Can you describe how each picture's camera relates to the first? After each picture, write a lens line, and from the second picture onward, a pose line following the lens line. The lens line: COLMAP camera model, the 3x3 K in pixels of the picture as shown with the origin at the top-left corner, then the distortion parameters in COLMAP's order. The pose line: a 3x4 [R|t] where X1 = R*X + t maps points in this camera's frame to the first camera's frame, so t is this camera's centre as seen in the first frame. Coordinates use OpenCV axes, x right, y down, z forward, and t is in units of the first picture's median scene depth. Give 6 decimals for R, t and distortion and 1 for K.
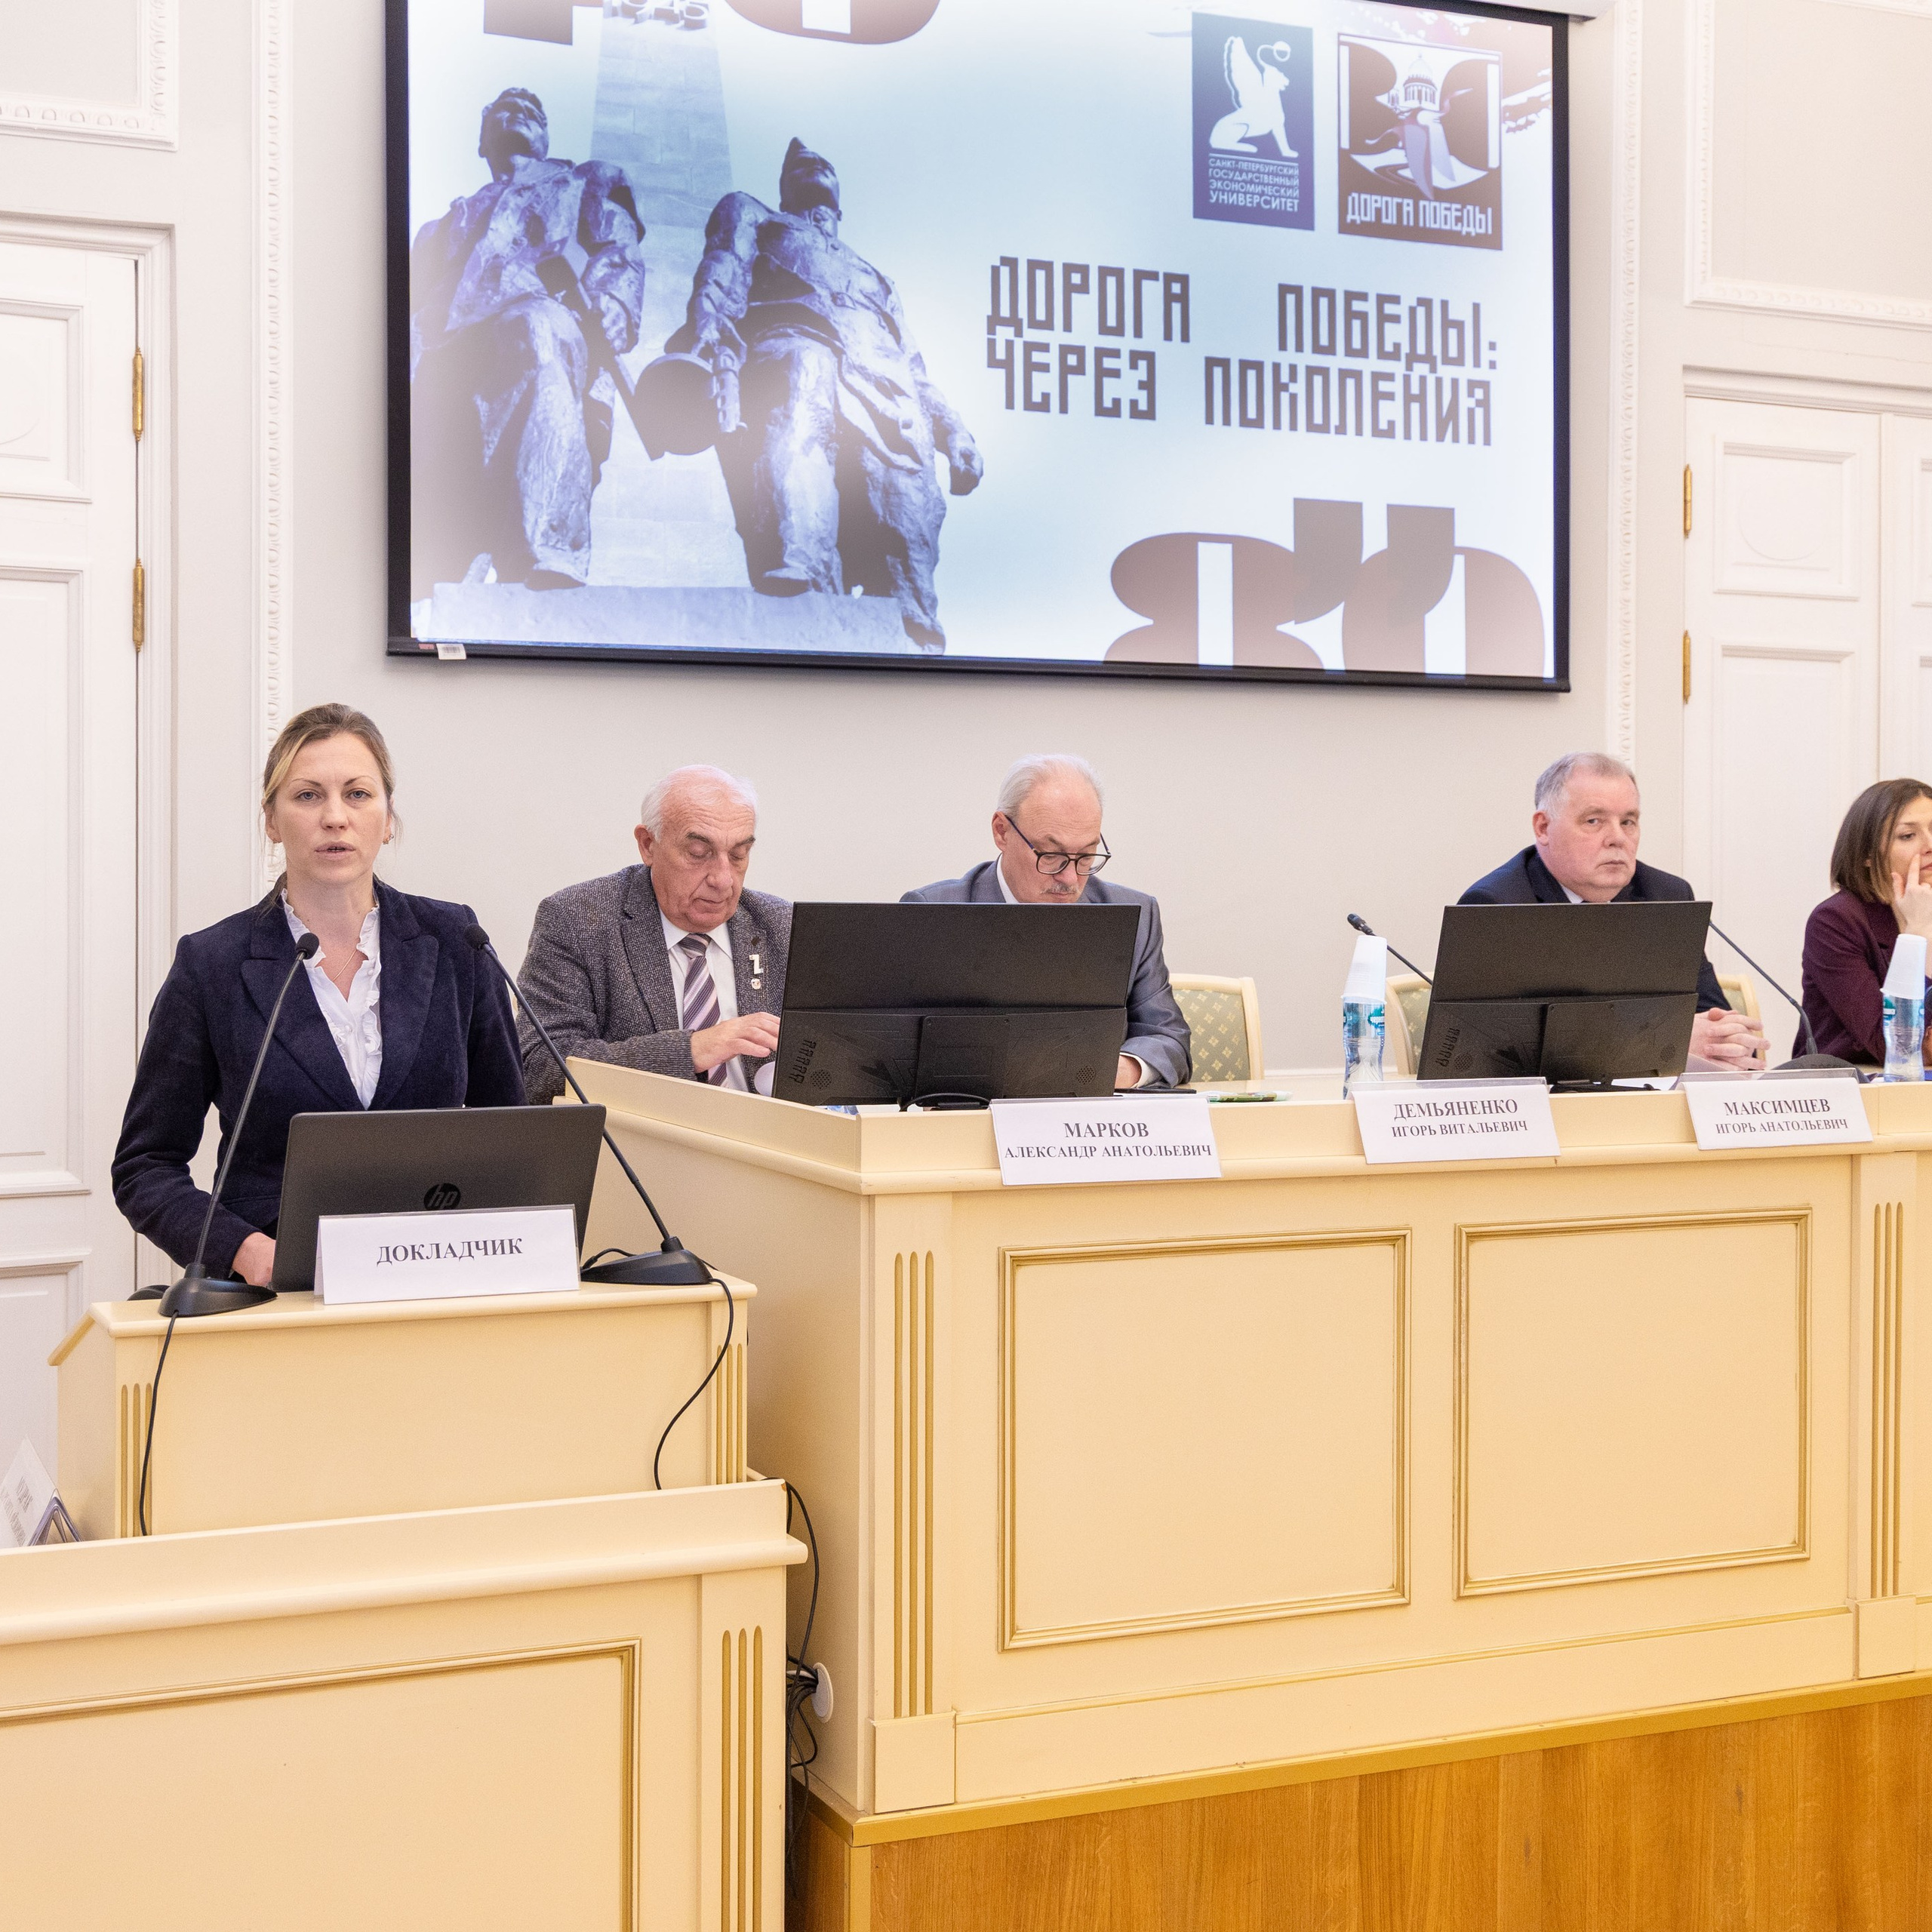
lens RADIAL K [[2653.0, 0, 805.8], [0, 2653.0, 878.0], [0, 0, 1]] dist [-0.006089, 0.062118]
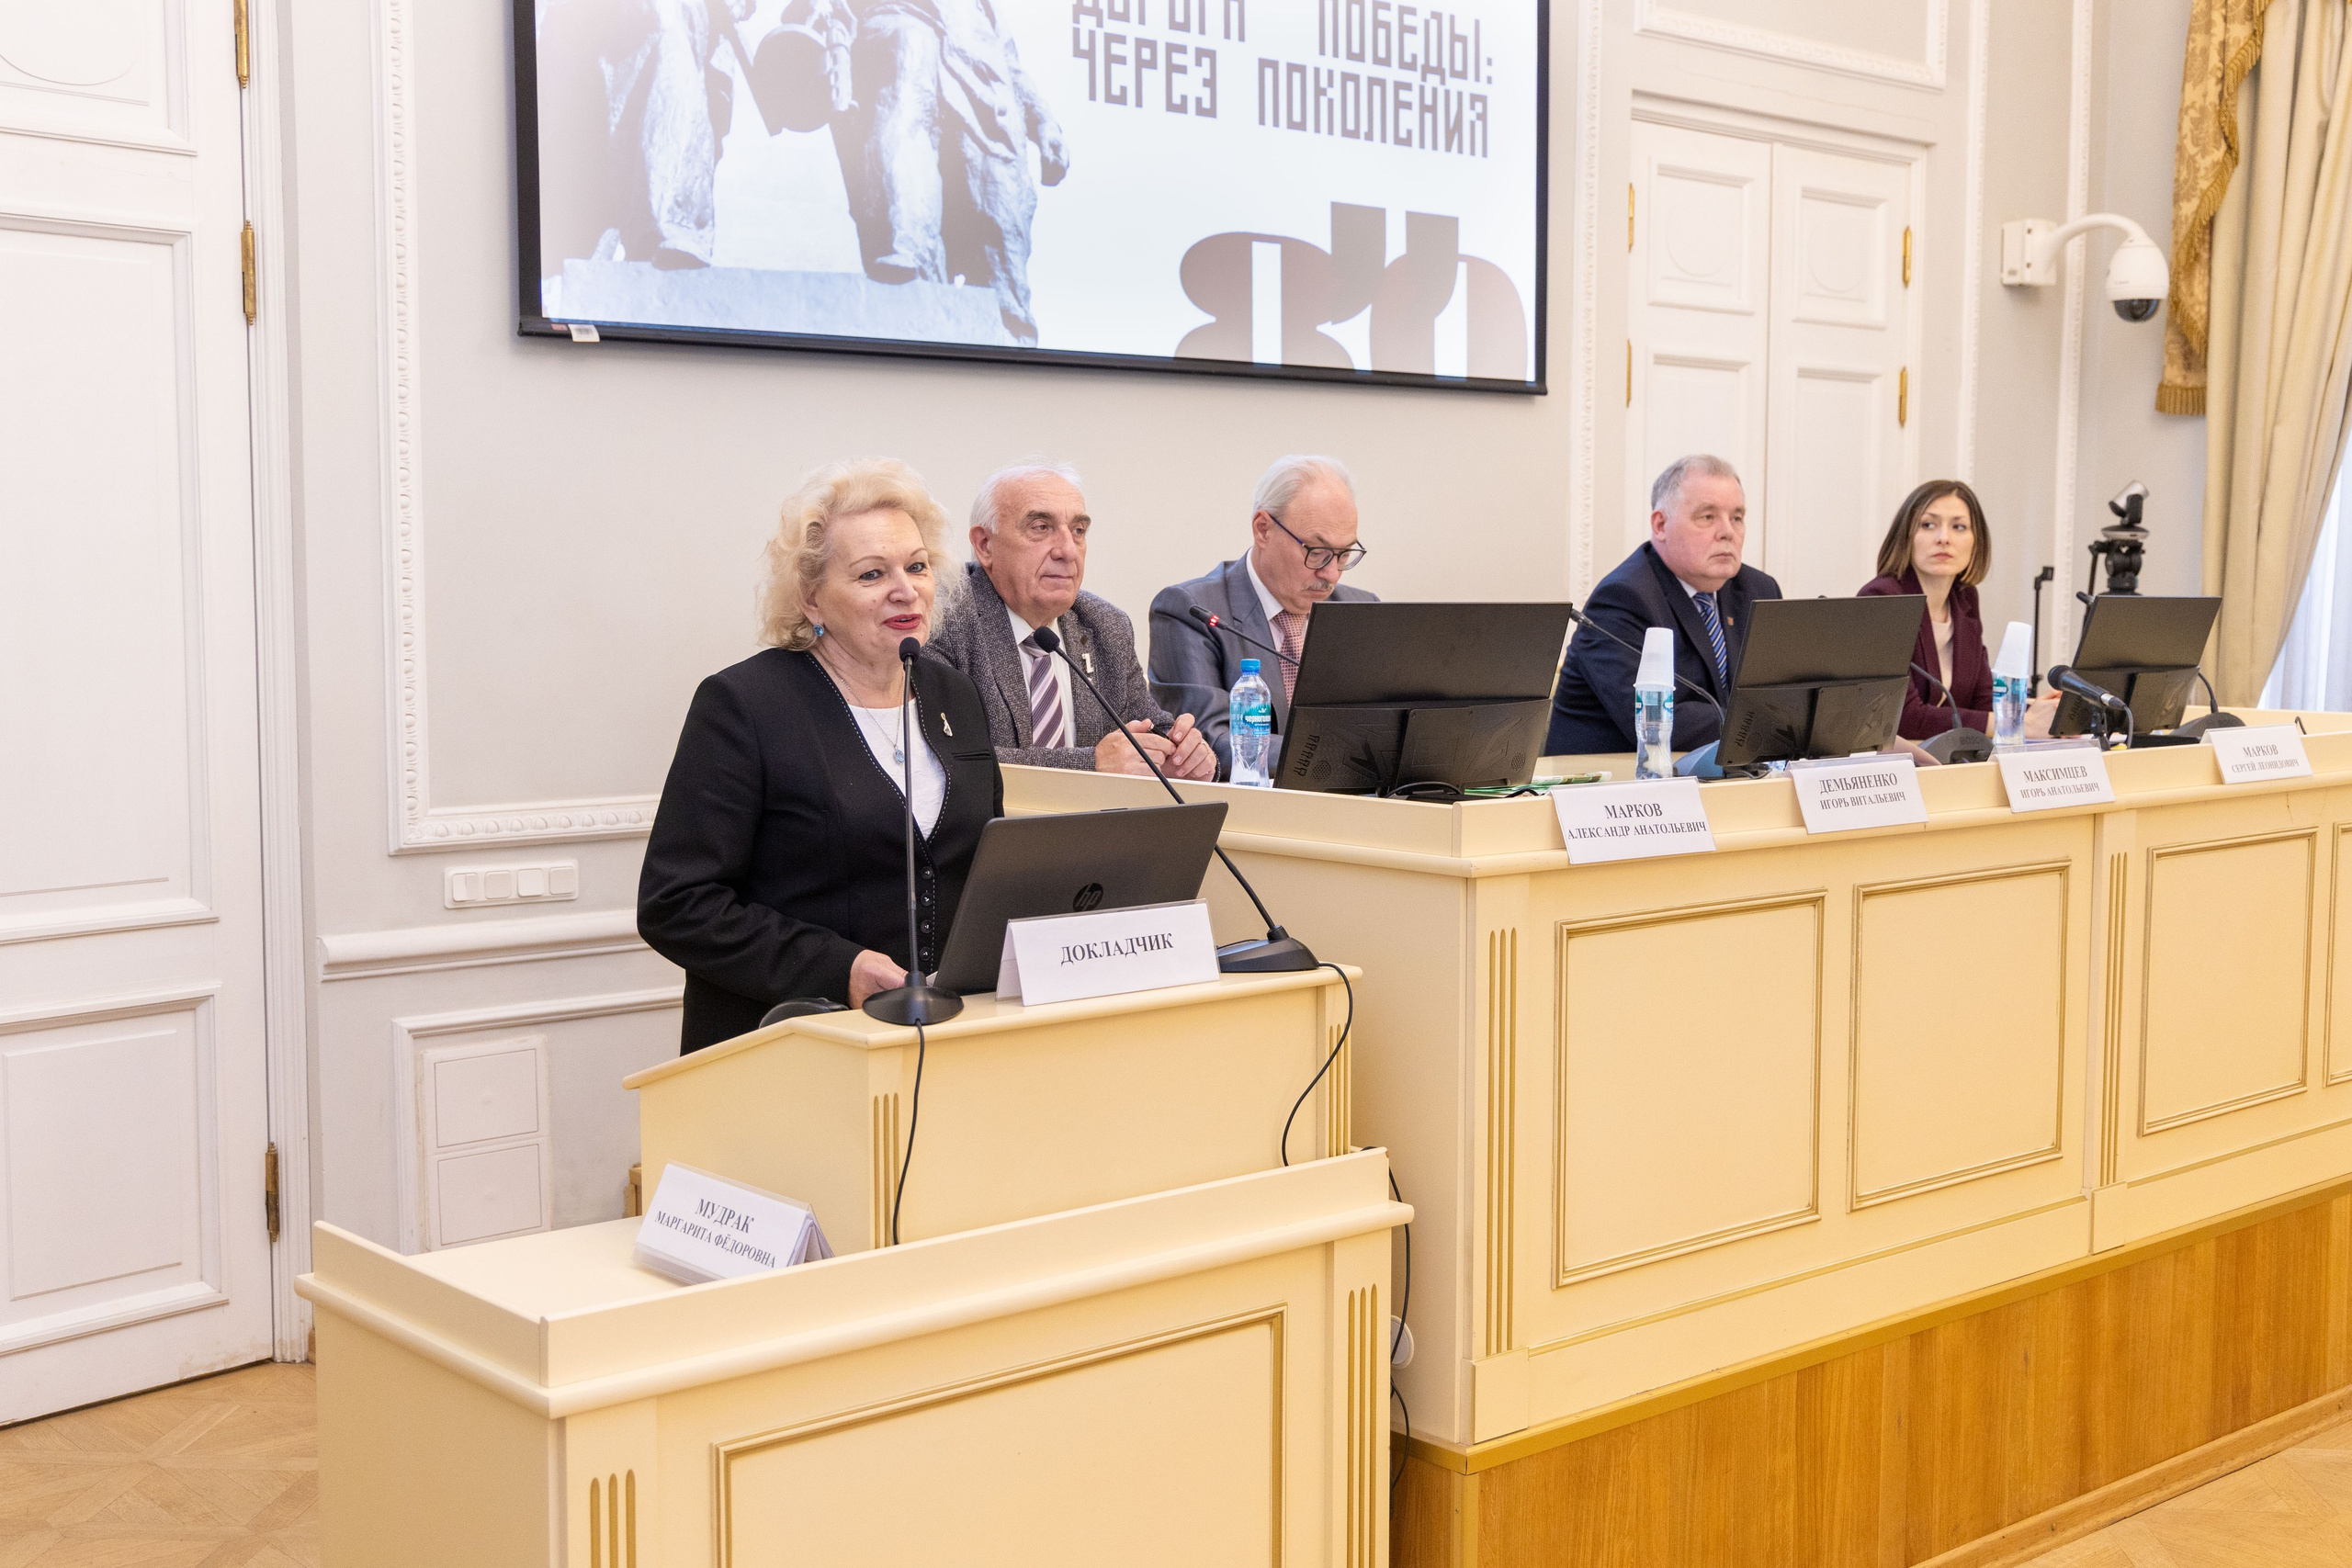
lens RADIAL K [[2679.8, 0, 1176.0], [0, 2679.8, 784.0], [0, 0, 1]] dist [0.016035, -0.006442]
pose [[0.947308, -0.027299, 0.319159, -0.227296], [0.000623, 0.996517, 0.083387, -0.004126], [-0.320324, -0.078794, 0.944025, 0.013426]]
